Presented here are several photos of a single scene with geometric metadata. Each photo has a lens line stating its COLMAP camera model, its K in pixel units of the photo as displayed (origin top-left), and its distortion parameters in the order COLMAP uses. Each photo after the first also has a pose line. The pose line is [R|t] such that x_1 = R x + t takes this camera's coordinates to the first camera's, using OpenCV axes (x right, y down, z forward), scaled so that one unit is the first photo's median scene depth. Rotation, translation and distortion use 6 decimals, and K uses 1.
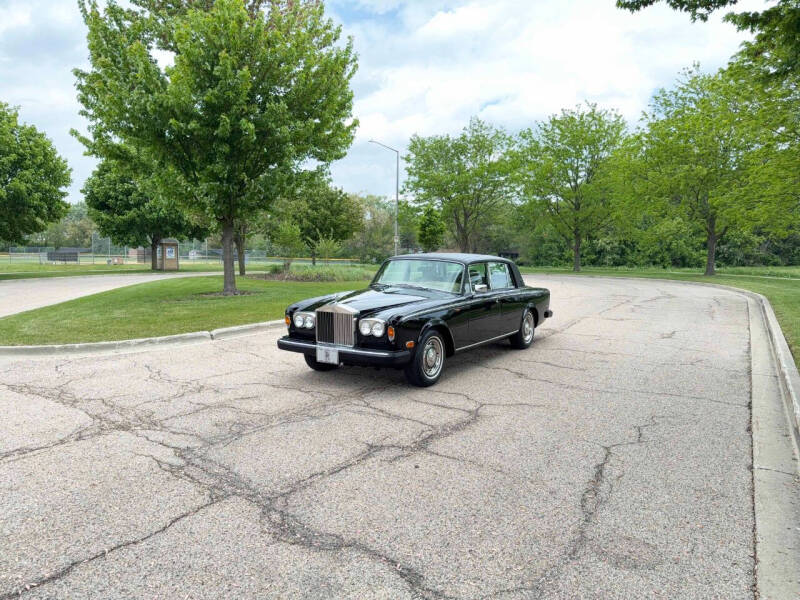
lens RADIAL K [[553.7, 0, 400.0], [0, 553.7, 300.0], [0, 0, 1]] dist [0.118745, -0.175956]
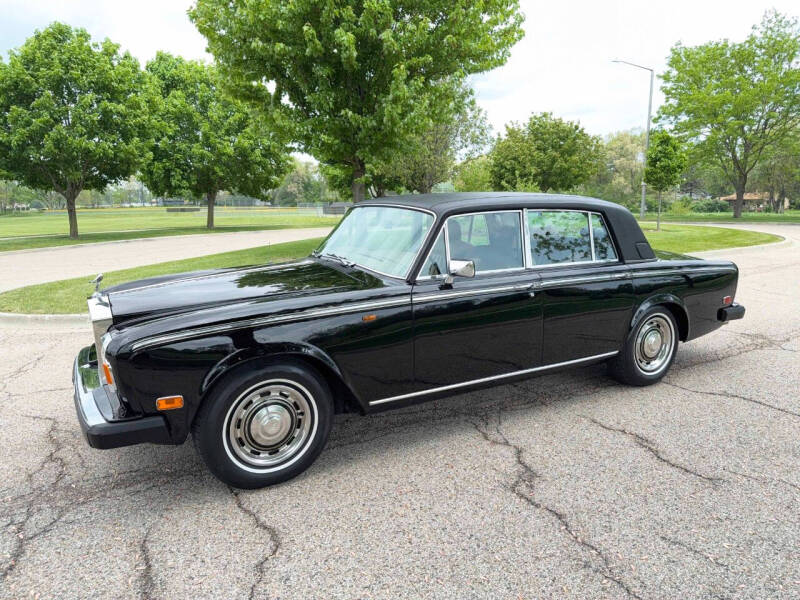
lens RADIAL K [[561.0, 0, 402.8], [0, 561.0, 301.8], [0, 0, 1]] dist [0.032328, -0.039529]
pose [[0.895754, 0.059842, -0.440503, 0.060185], [-0.019928, 0.995307, 0.094690, -0.007021], [0.444102, -0.076041, 0.892743, 0.113480]]
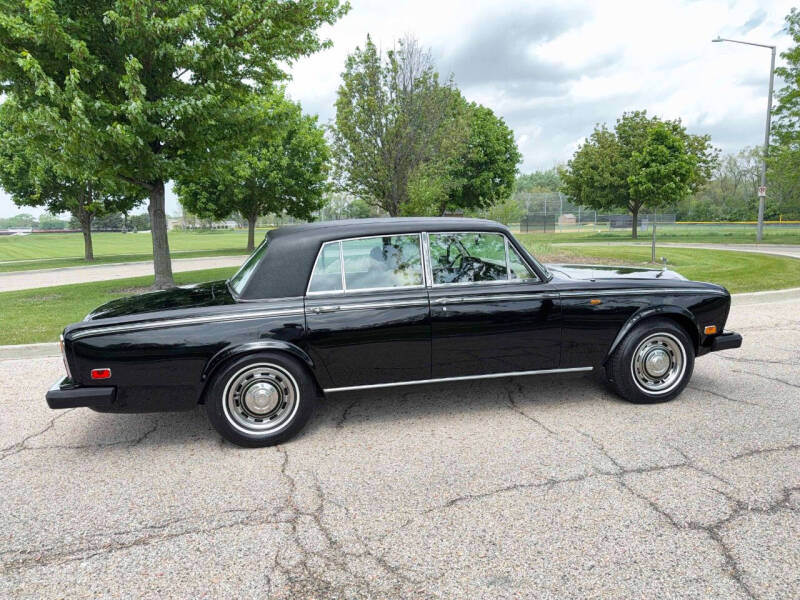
lens RADIAL K [[561.0, 0, 402.8], [0, 561.0, 301.8], [0, 0, 1]] dist [0.032328, -0.039529]
pose [[0.714003, 0.076008, -0.696005, 0.183452], [-0.031582, 0.996574, 0.076434, -0.025759], [0.699430, -0.032593, 0.713957, 0.308965]]
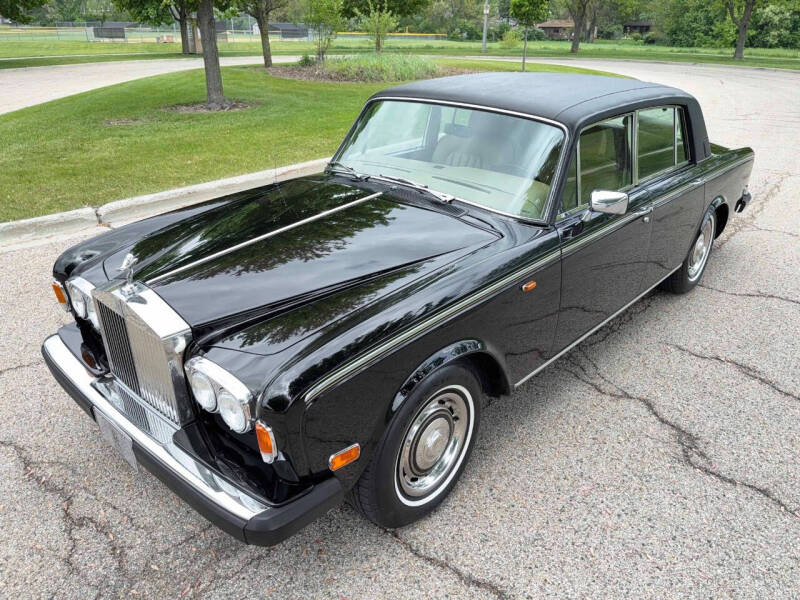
lens RADIAL K [[600.5, 0, 389.6], [0, 600.5, 291.1], [0, 0, 1]] dist [0.032492, -0.042033]
pose [[0.986502, 0.064486, -0.150515, 0.013919], [-0.012049, 0.945285, 0.326022, -0.017944], [0.163303, -0.319808, 0.933303, 0.119388]]
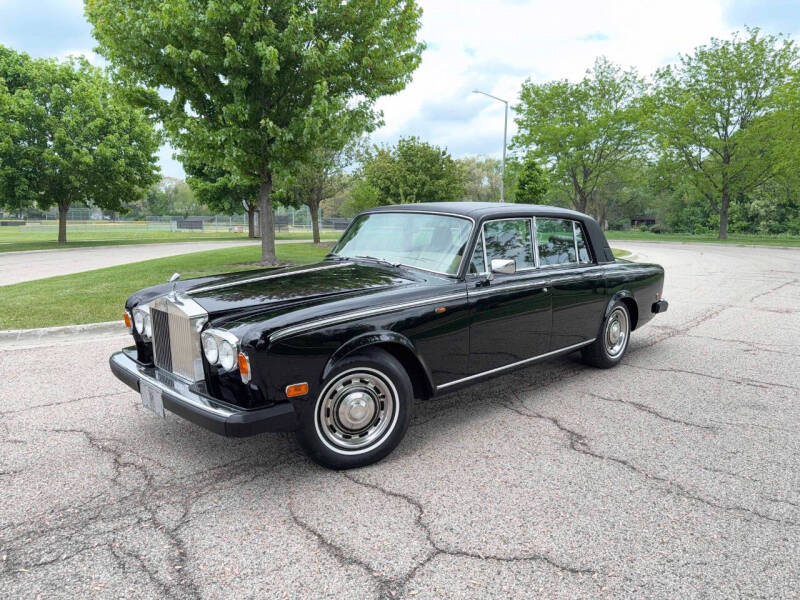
lens RADIAL K [[561.0, 0, 402.8], [0, 561.0, 301.8], [0, 0, 1]] dist [0.032328, -0.039529]
pose [[0.978086, 0.025194, -0.206671, 0.032231], [-0.013023, 0.998111, 0.060042, -0.003436], [0.207794, -0.056035, 0.976566, 0.093198]]
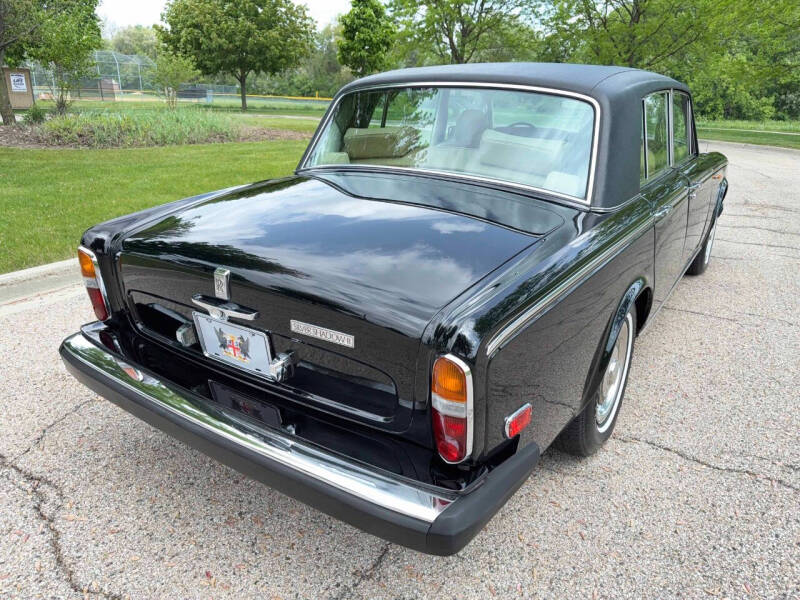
lens RADIAL K [[565.4, 0, 400.0], [0, 565.4, 300.0], [0, 0, 1]] dist [0.004297, -0.007439]
pose [[0.999539, 0.027198, -0.013460, 0.071079], [-0.022713, 0.964654, 0.262539, -0.022581], [0.020125, -0.262112, 0.964828, 0.305676]]
